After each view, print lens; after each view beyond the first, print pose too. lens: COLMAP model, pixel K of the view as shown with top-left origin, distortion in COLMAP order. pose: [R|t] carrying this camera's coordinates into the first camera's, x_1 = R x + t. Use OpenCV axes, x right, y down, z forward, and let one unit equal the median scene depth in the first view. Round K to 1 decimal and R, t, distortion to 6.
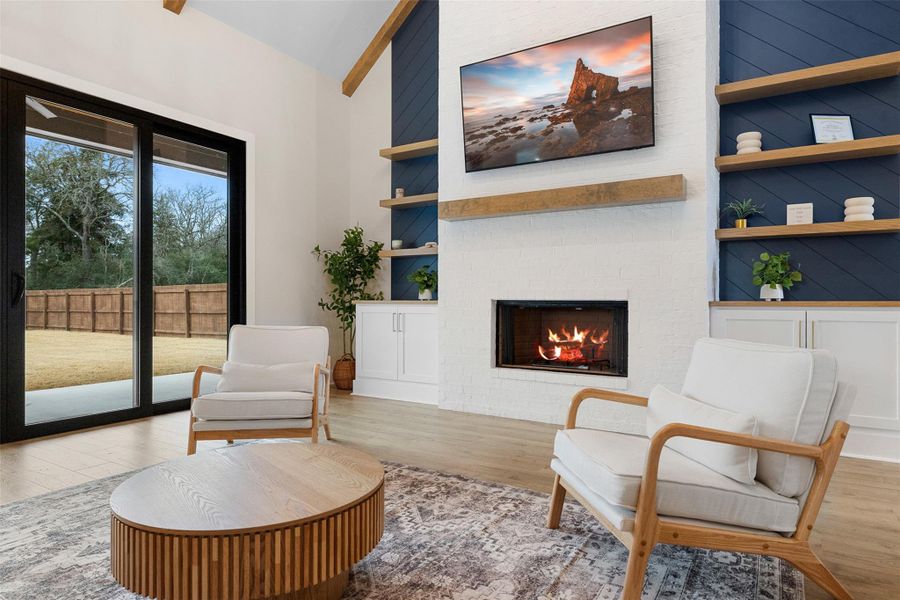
lens RADIAL K [[589.3, 0, 449.4], [0, 589.3, 304.8], [0, 0, 1]] dist [0.004082, 0.000990]
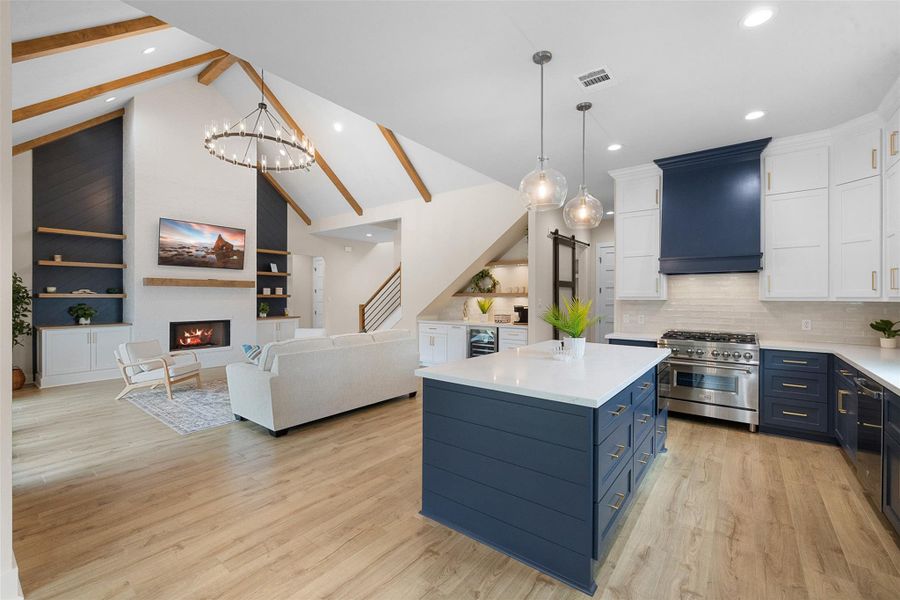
lens RADIAL K [[376.6, 0, 450.1], [0, 376.6, 296.4], [0, 0, 1]] dist [-0.002533, -0.000220]
pose [[0.021358, -0.014802, 0.999662, -1.469585], [-0.011695, 0.999818, 0.015054, -0.152289], [-0.999703, -0.012012, 0.021181, -0.133091]]
